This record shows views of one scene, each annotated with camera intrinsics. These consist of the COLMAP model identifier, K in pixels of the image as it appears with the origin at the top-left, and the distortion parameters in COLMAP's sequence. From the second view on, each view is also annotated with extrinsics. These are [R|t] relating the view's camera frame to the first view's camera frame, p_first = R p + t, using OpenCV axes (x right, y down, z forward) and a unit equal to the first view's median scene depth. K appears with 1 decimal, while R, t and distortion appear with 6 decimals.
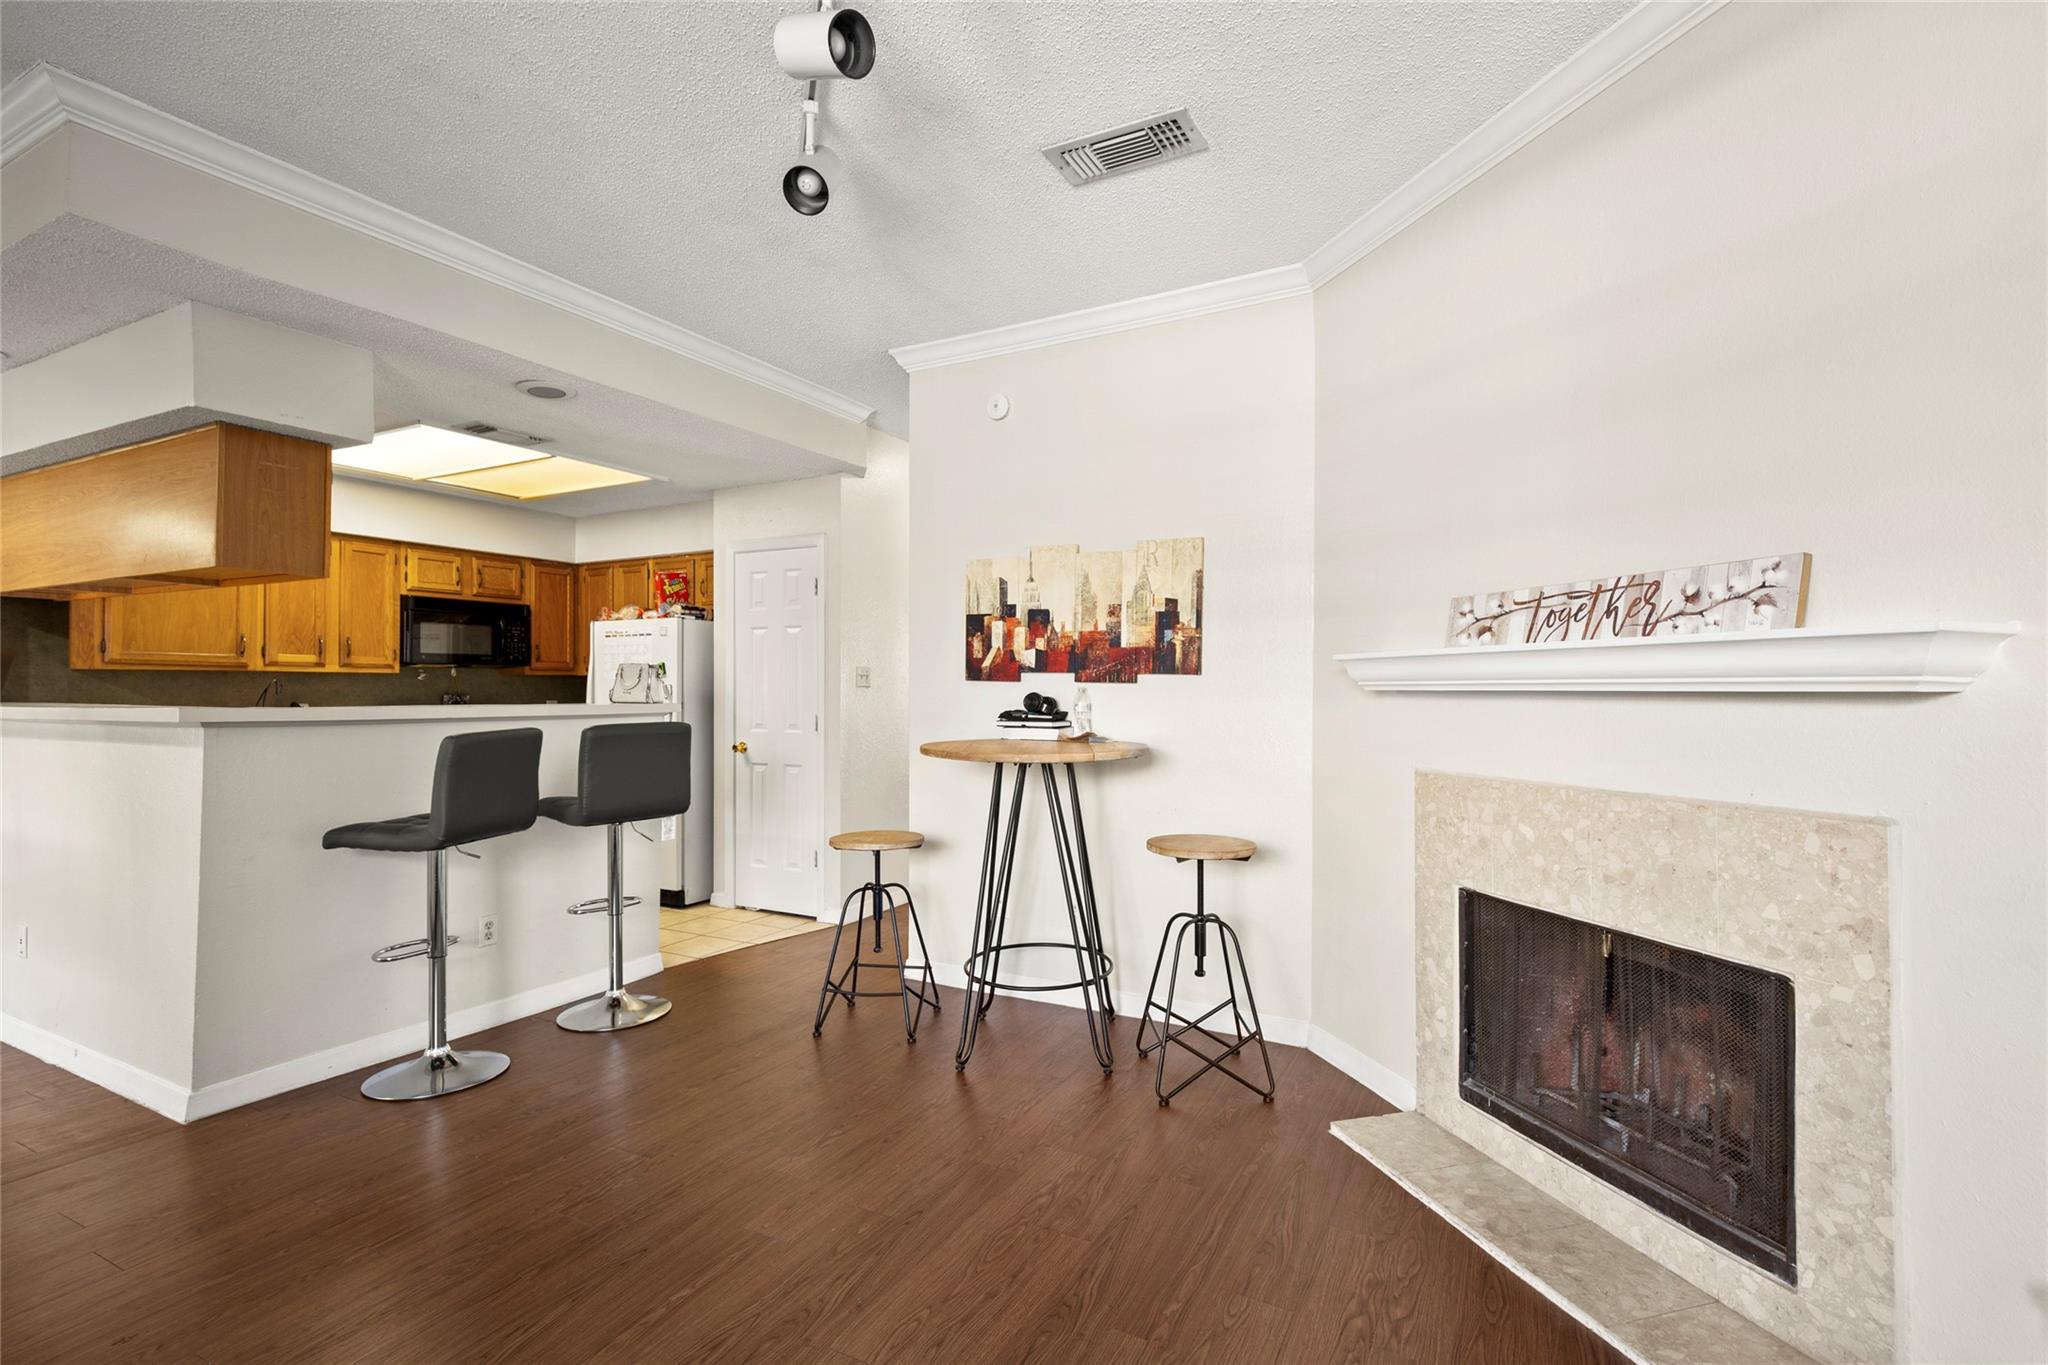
lens RADIAL K [[950.3, 0, 1032.4], [0, 950.3, 686.6], [0, 0, 1]] dist [0.013292, -0.002480]
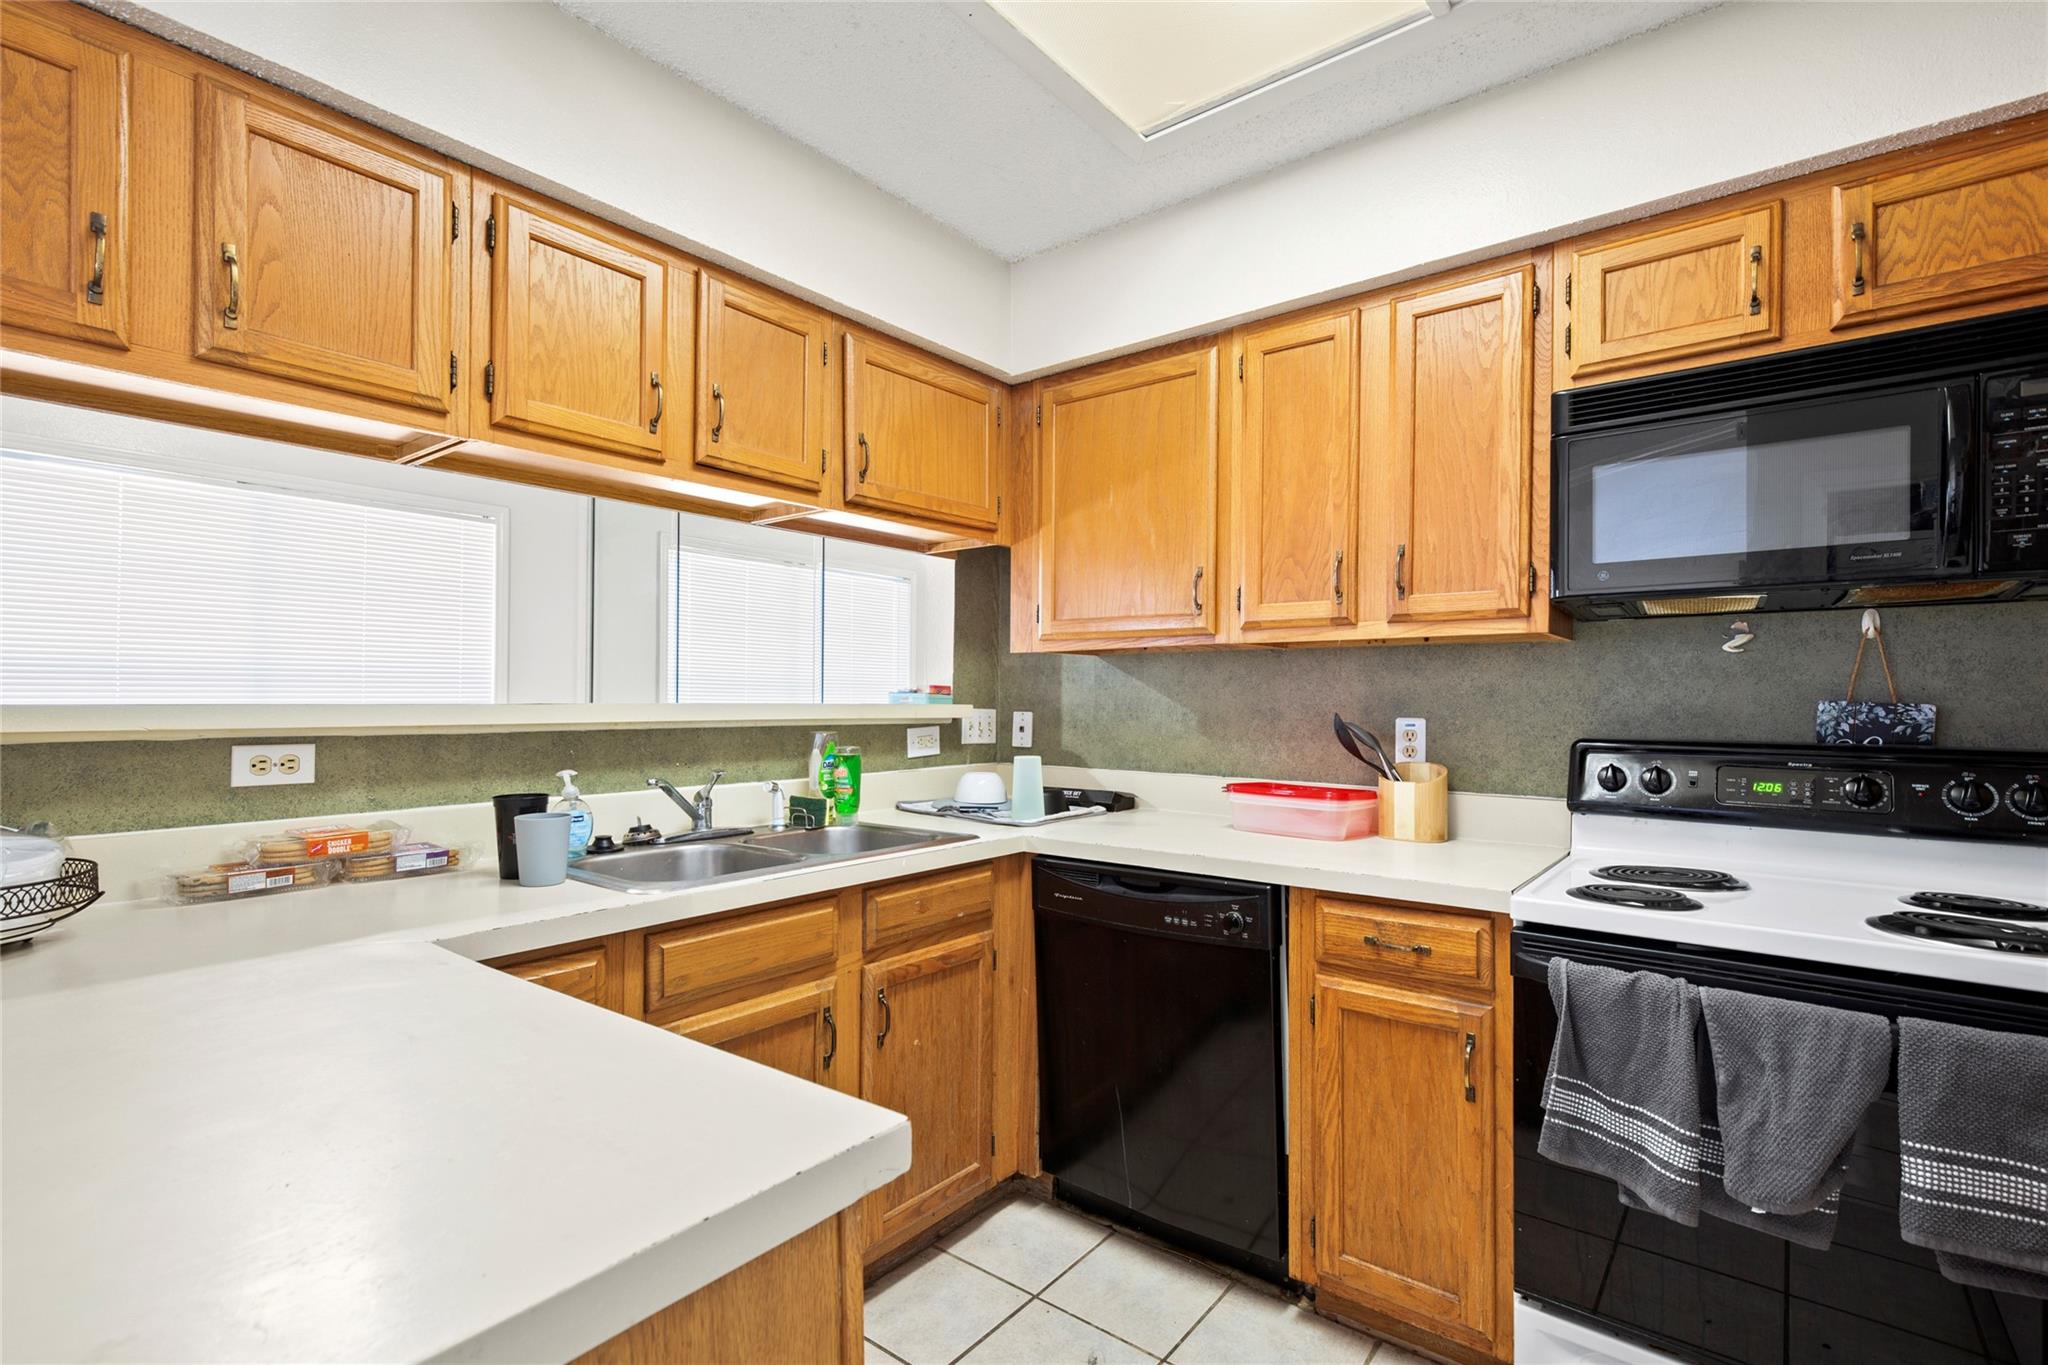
lens RADIAL K [[950.3, 0, 1035.8], [0, 950.3, 699.0], [0, 0, 1]] dist [0.013292, -0.002480]
pose [[-0.176425, -0.006274, -0.984294, -0.451505], [-0.001947, 0.999980, -0.006025, 0.018458], [0.984312, 0.000854, -0.176434, 1.335529]]
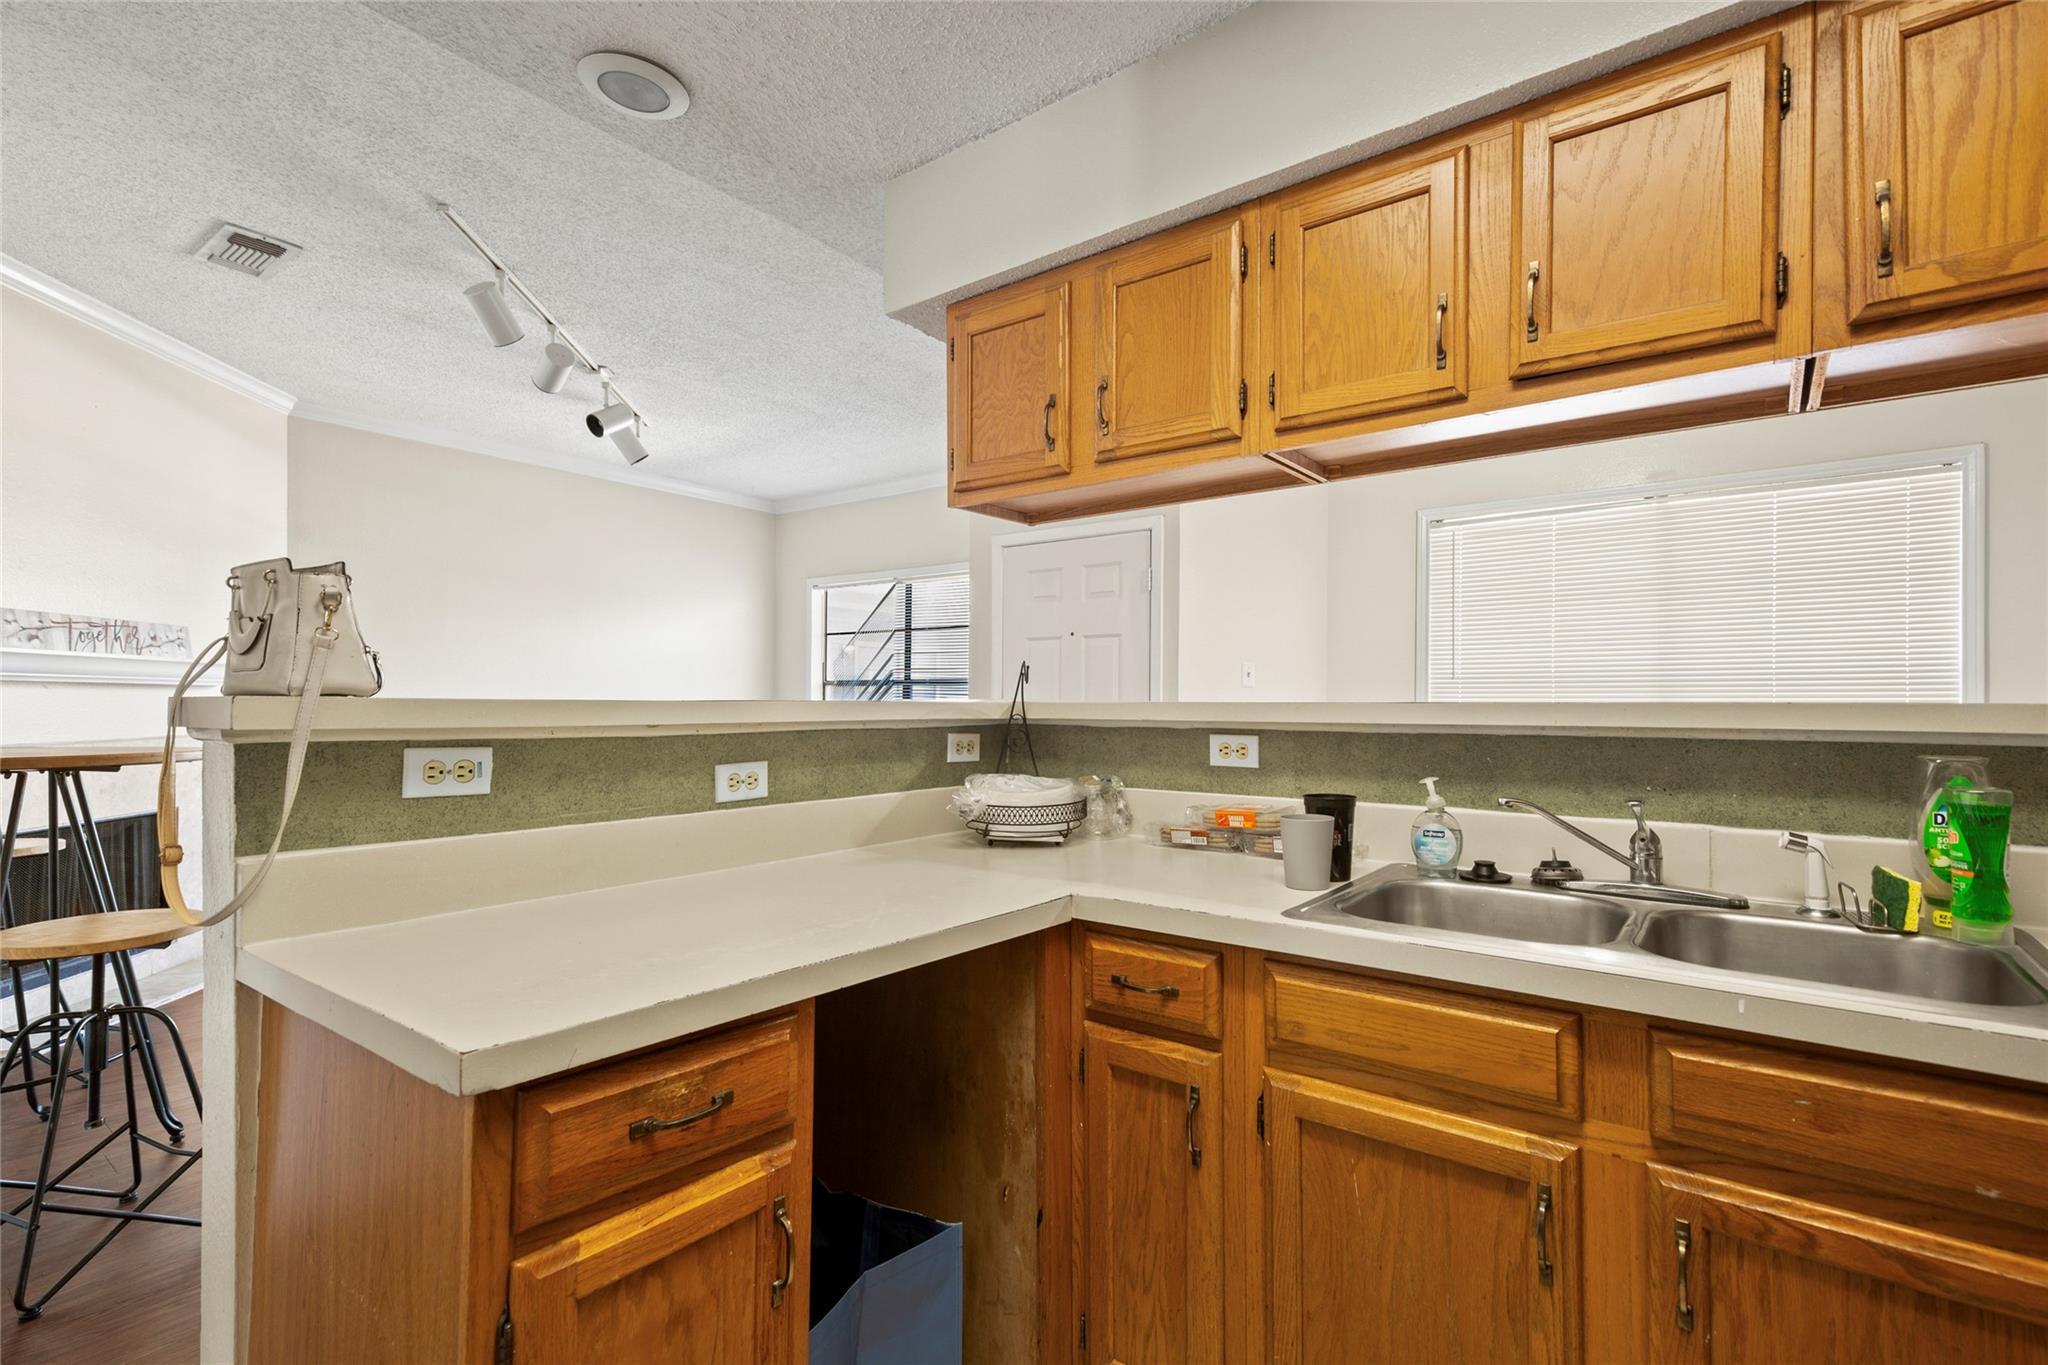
lens RADIAL K [[950.3, 0, 1036.3], [0, 950.3, 690.1], [0, 0, 1]] dist [0.013292, -0.002480]
pose [[-0.986097, -0.003133, 0.166140, -0.829467], [-0.005678, 0.999874, -0.014847, 0.020564], [-0.166072, -0.015584, -0.985990, 1.487070]]
